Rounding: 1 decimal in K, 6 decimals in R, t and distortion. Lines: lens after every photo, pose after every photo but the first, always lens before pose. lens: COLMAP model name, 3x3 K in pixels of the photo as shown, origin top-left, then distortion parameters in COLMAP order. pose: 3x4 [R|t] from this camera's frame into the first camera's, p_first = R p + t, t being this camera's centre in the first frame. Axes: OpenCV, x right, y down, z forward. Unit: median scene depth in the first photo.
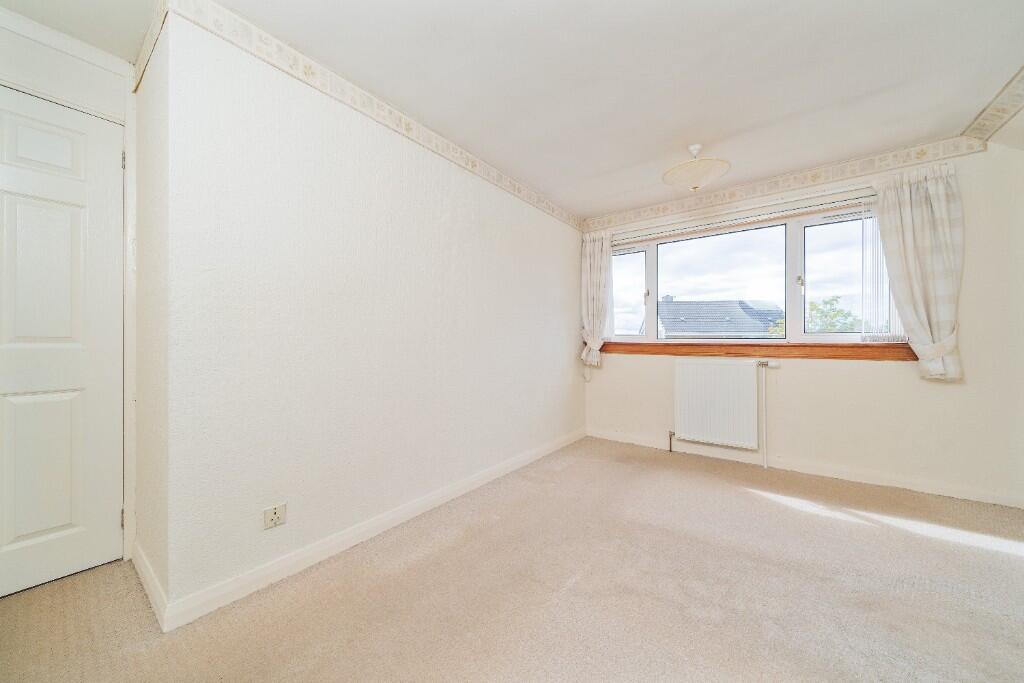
lens RADIAL K [[351.5, 0, 512.4], [0, 351.5, 343.6], [0, 0, 1]] dist [0.000280, 0.000001]
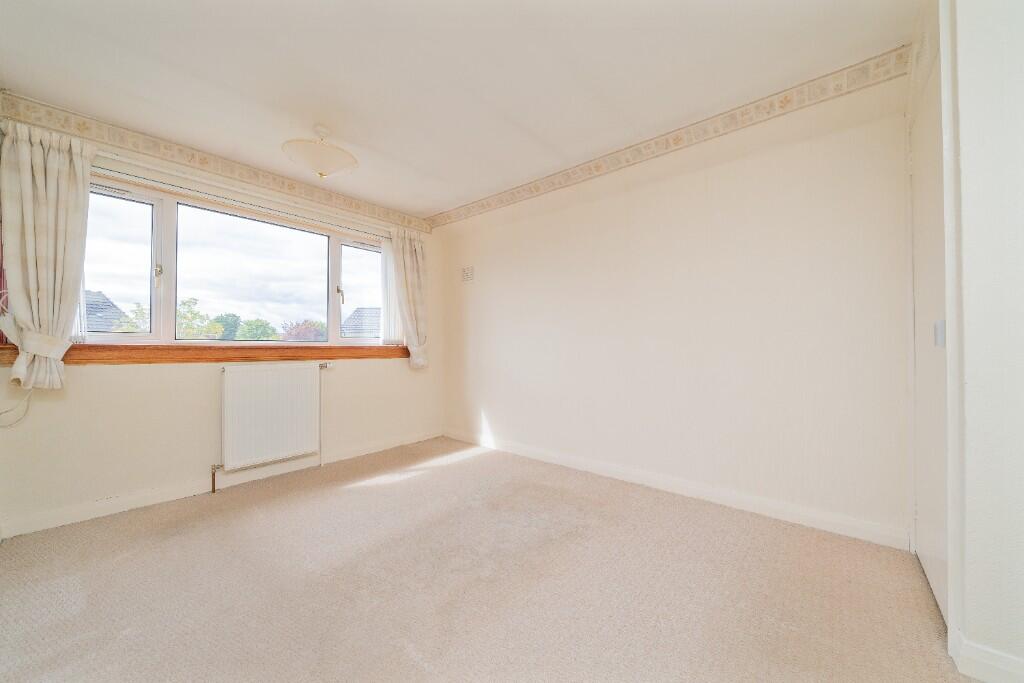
lens RADIAL K [[365.2, 0, 512.6], [0, 365.2, 344.9], [0, 0, 1]] dist [-0.007384, -0.000014]
pose [[0.072012, 0.002338, 0.997401, -0.307390], [0.001488, 0.999996, -0.002452, -0.001129], [-0.997403, 0.001661, 0.072008, 0.359054]]
